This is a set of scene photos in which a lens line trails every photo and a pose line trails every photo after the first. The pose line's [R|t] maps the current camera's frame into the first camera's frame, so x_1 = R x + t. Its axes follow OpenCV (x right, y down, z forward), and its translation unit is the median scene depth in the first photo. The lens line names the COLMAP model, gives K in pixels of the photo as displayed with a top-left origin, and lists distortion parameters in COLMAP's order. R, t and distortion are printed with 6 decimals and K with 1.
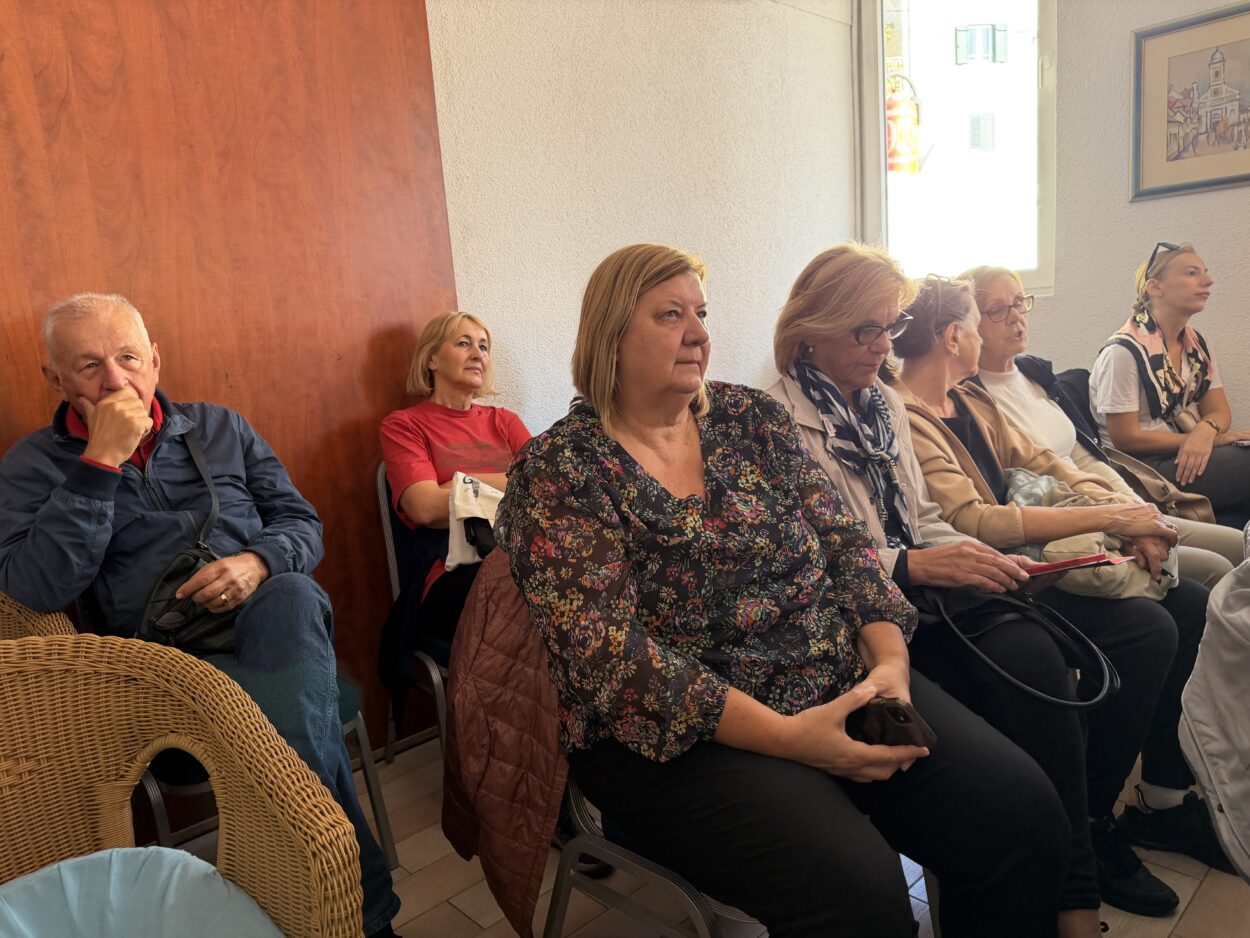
lens RADIAL K [[882.5, 0, 625.1], [0, 882.5, 469.5], [0, 0, 1]] dist [-0.010717, -0.004491]
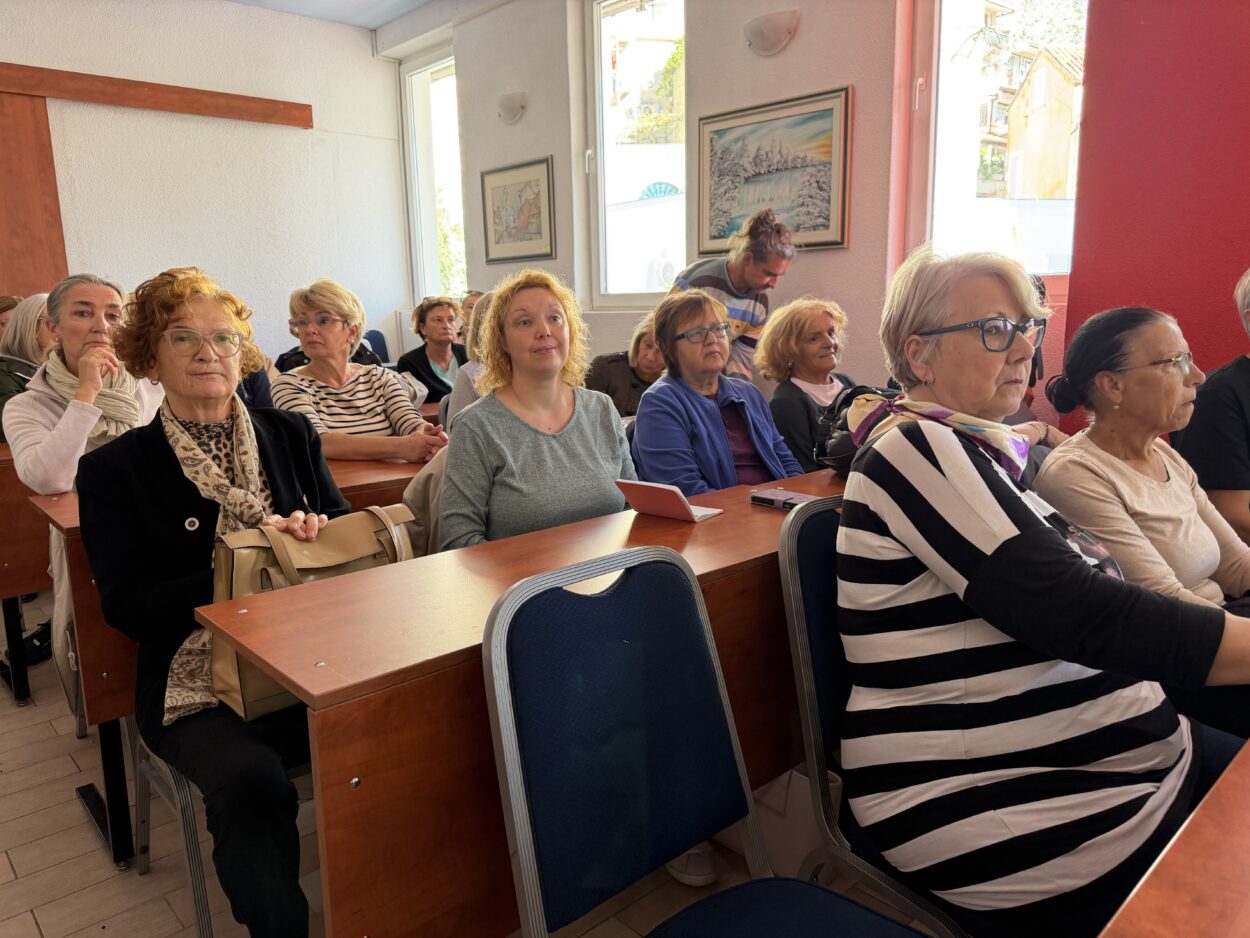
lens RADIAL K [[881.4, 0, 622.2], [0, 881.4, 469.8], [0, 0, 1]] dist [0.061504, -0.075780]
pose [[0.998079, 0.058921, -0.019168, 1.434820], [-0.058460, 0.998006, 0.023779, 0.090807], [0.020530, -0.022613, 0.999533, -1.298901]]
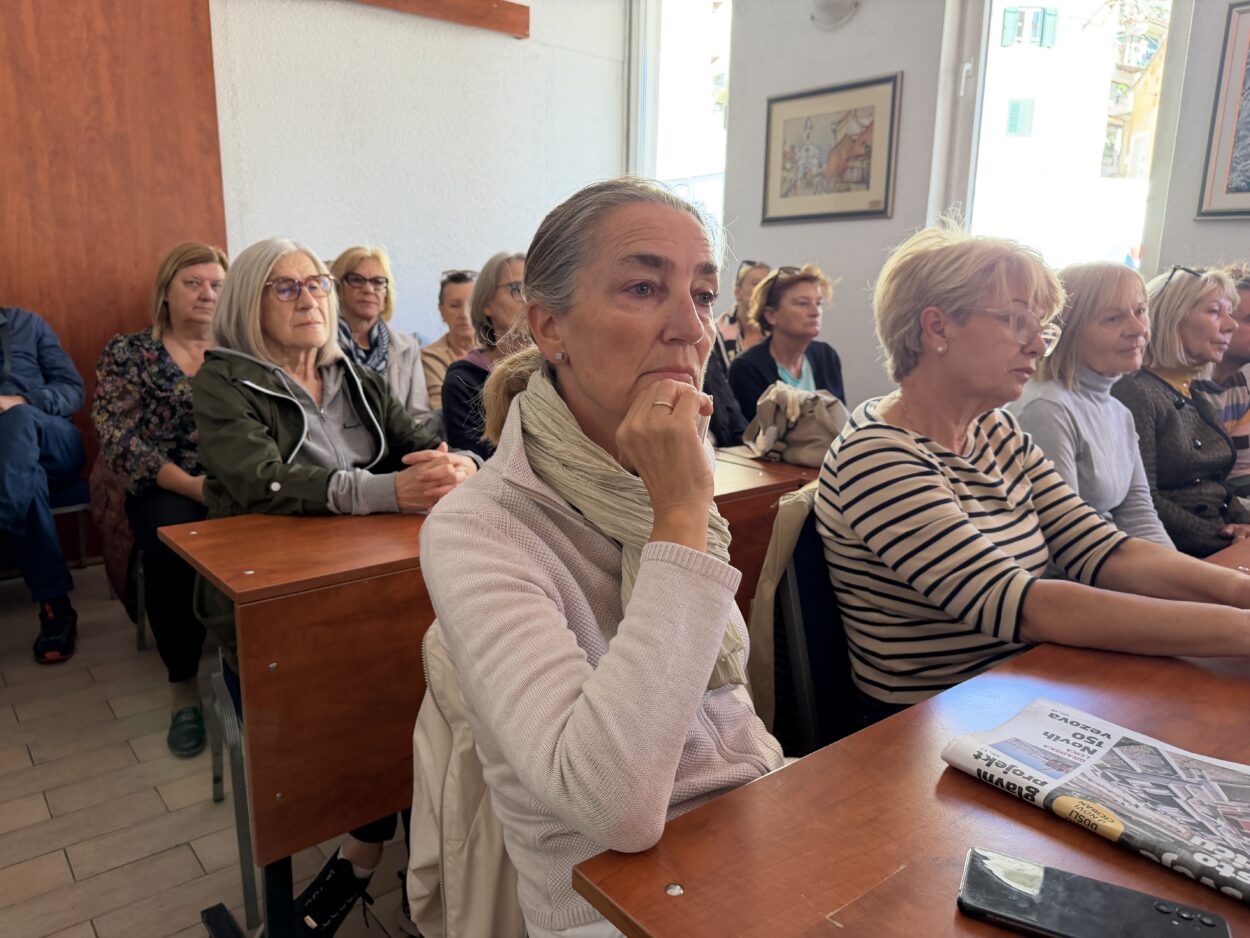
lens RADIAL K [[896.1, 0, 621.2], [0, 896.1, 471.4], [0, 0, 1]] dist [-0.011905, -0.003498]
pose [[0.993172, 0.103884, -0.053074, 0.739853], [-0.101009, 0.993405, 0.054256, 0.022702], [0.058361, -0.048525, 0.997116, -0.598678]]
